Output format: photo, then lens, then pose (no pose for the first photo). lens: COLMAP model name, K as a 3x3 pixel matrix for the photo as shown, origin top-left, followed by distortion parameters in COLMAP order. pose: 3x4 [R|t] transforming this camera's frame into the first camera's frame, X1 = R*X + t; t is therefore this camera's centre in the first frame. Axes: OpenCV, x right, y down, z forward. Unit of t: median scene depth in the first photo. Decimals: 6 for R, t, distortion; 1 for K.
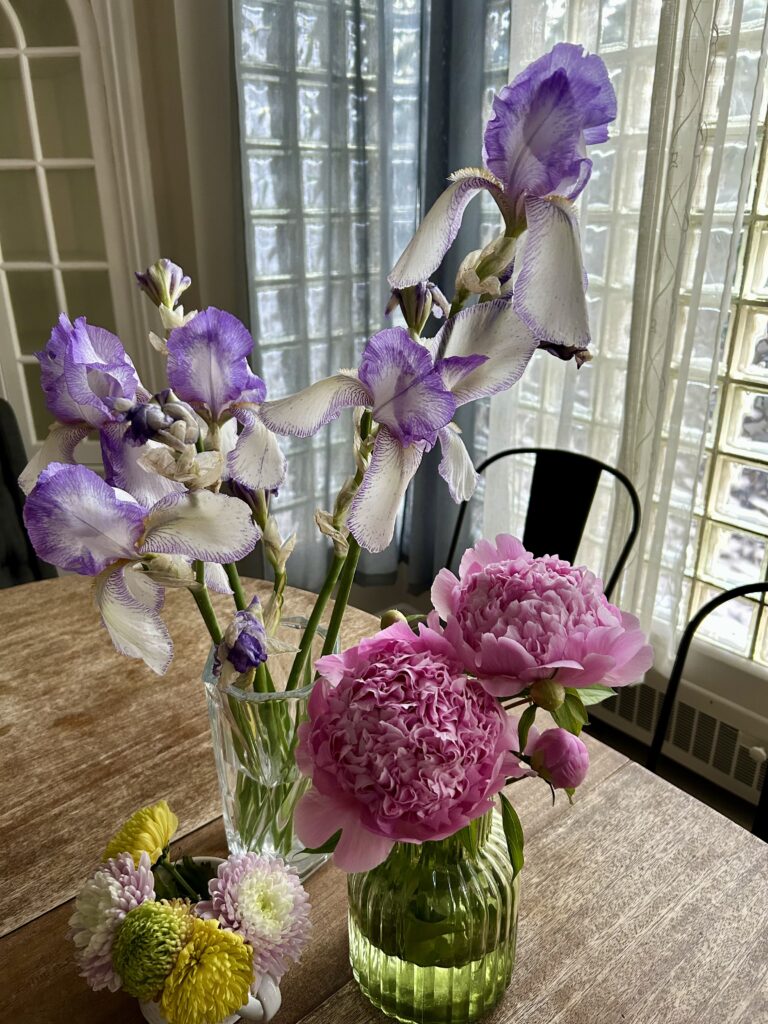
lens RADIAL K [[771.1, 0, 384.0], [0, 771.1, 512.0], [0, 0, 1]] dist [0.002456, -0.004955]
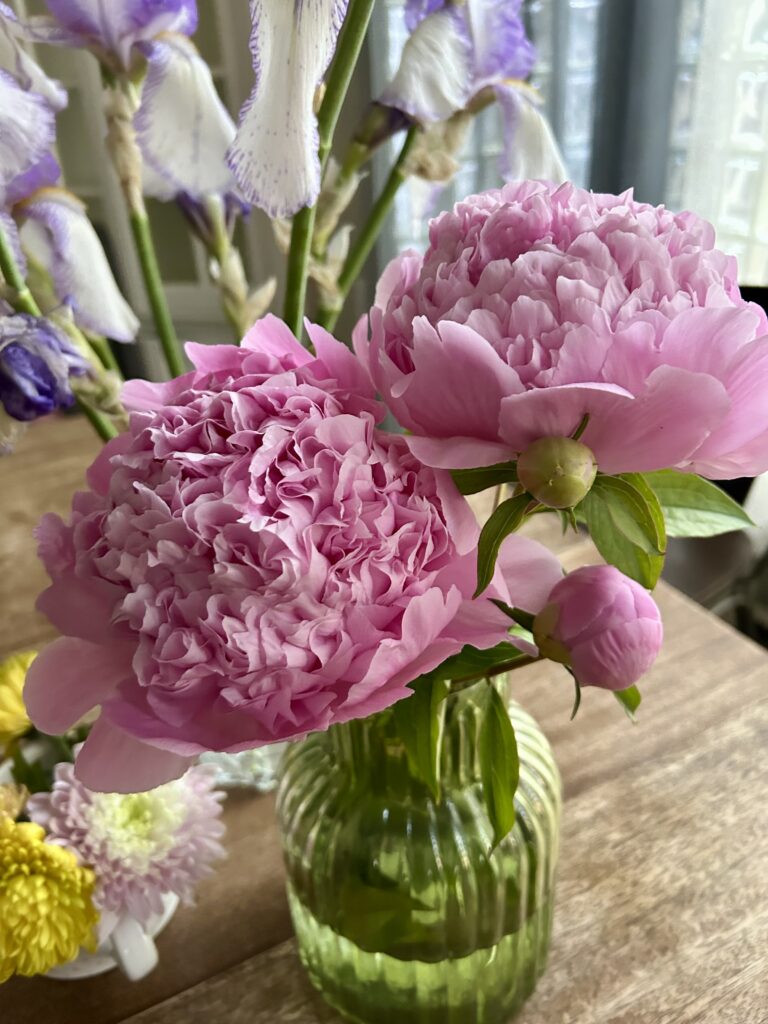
lens RADIAL K [[794.9, 0, 384.0], [0, 794.9, 512.0], [0, 0, 1]] dist [0.006886, -0.039552]
pose [[0.969972, 0.068588, -0.233345, 0.166618], [-0.038865, 0.990794, 0.129676, 0.152430], [0.240091, -0.116713, 0.963709, 0.402422]]
